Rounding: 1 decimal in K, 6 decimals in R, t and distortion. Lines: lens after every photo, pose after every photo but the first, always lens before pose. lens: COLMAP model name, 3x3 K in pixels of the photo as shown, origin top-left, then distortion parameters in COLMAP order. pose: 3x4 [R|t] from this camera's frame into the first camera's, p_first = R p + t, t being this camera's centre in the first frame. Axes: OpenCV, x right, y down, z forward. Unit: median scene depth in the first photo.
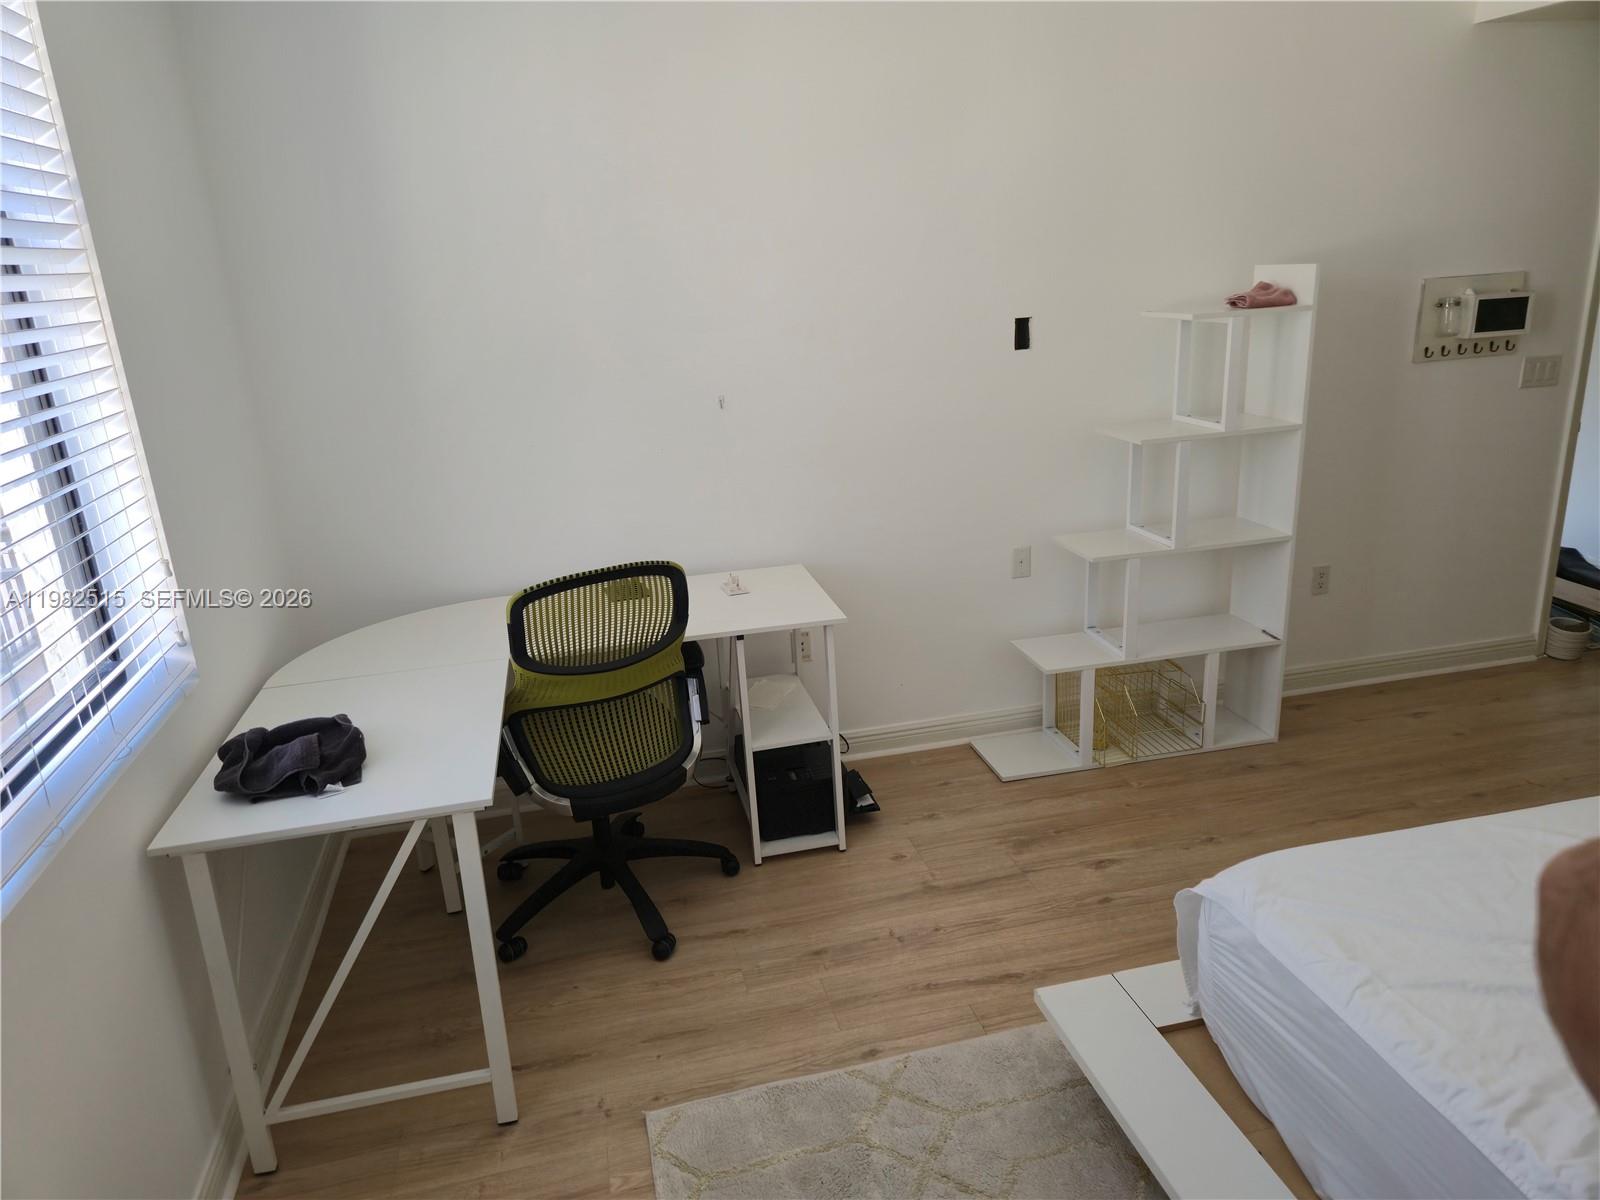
lens RADIAL K [[1082.3, 0, 808.9], [0, 1082.3, 600.4], [0, 0, 1]] dist [0.076291, -0.060758]
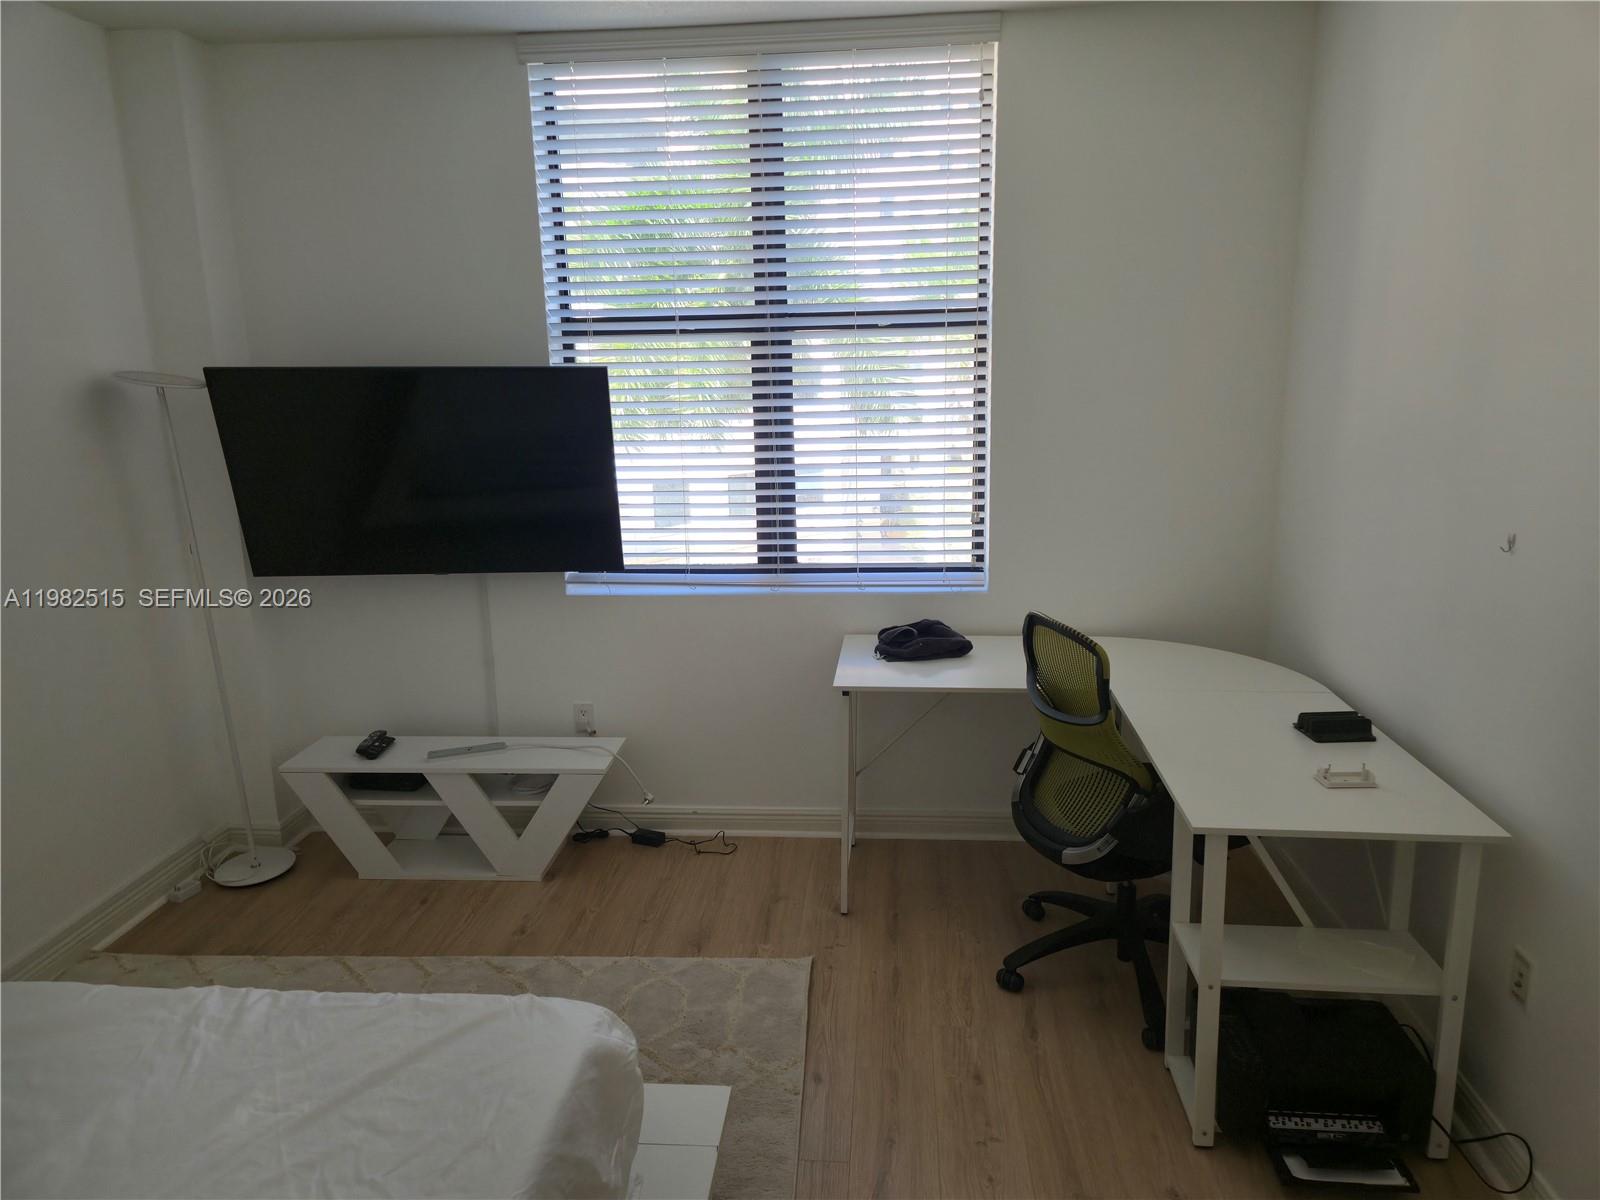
lens RADIAL K [[1082.3, 0, 808.9], [0, 1082.3, 600.4], [0, 0, 1]] dist [0.076291, -0.060758]
pose [[-0.317744, 0.265626, -0.910210, 0.763234], [-0.252861, 0.901455, 0.351342, -0.321191], [0.913838, 0.341793, -0.219265, 0.897743]]
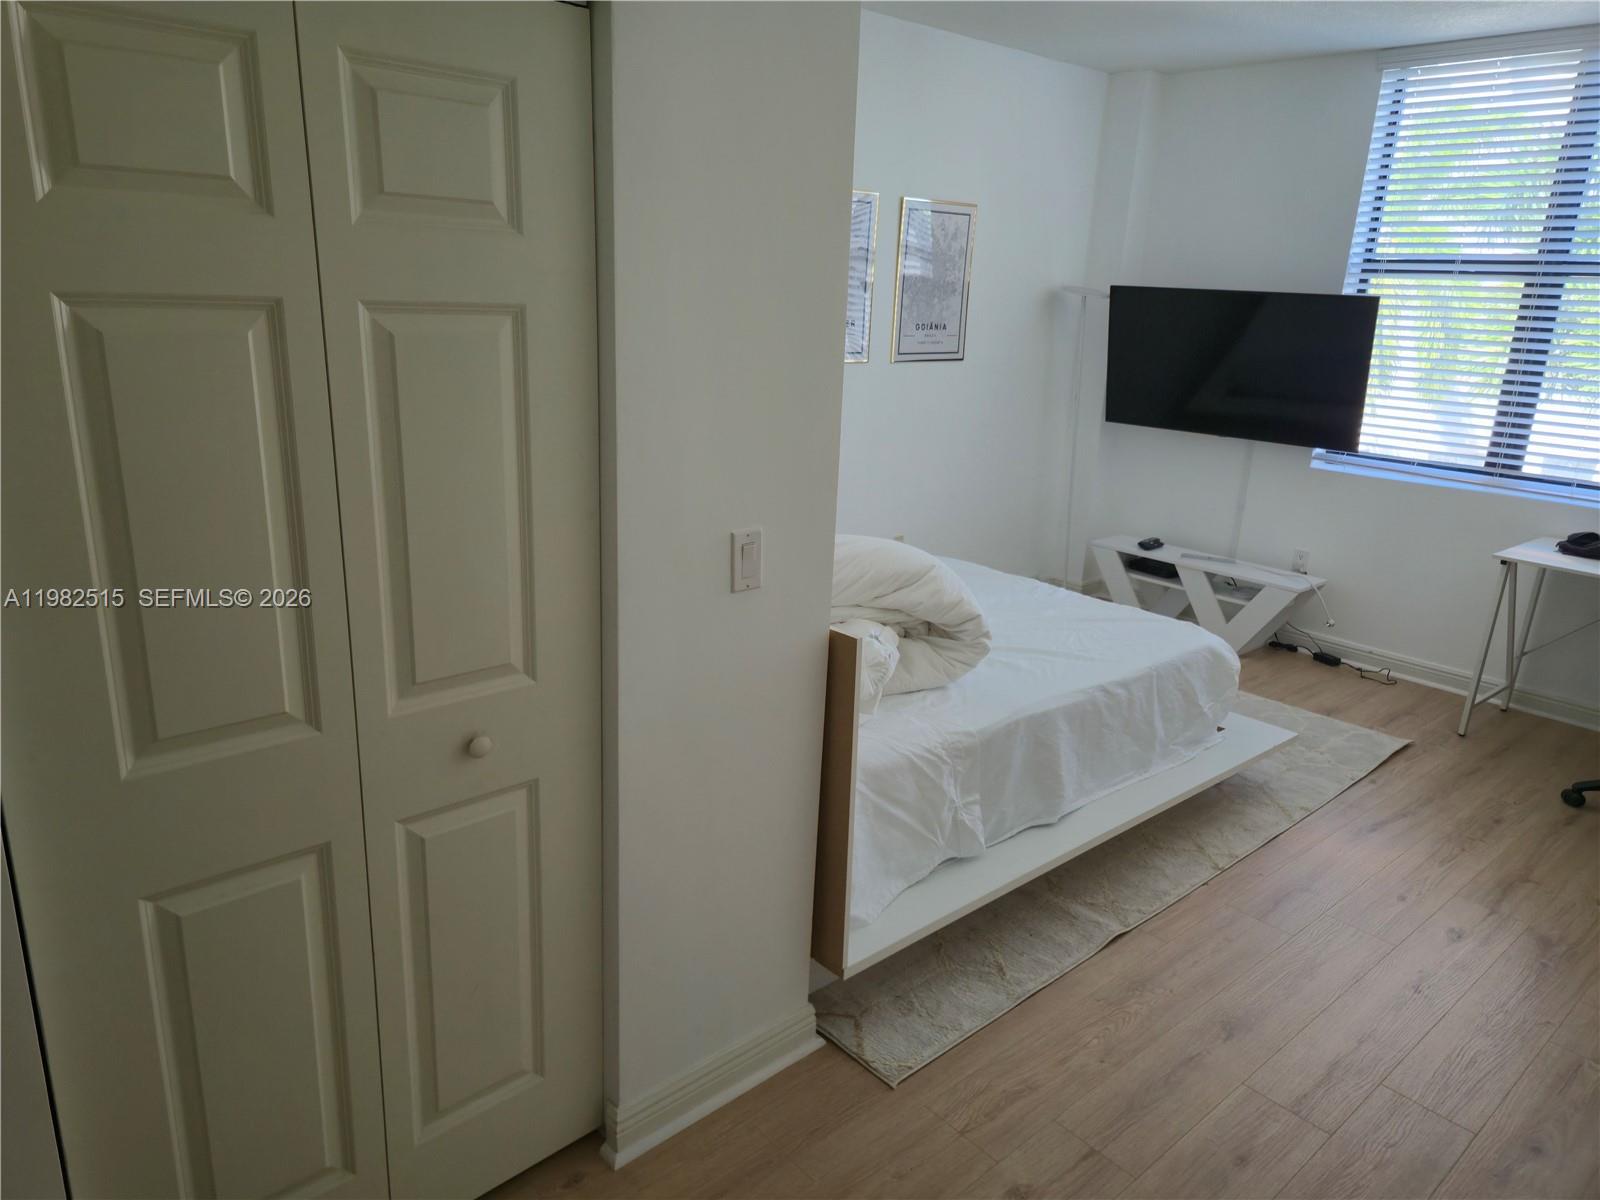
lens RADIAL K [[1082.3, 0, 808.9], [0, 1082.3, 600.4], [0, 0, 1]] dist [0.076291, -0.060758]
pose [[-0.875563, 0.153535, -0.458057, 1.253124], [-0.142138, 0.824317, 0.547994, -0.485364], [0.461721, 0.544911, -0.699919, 1.355632]]
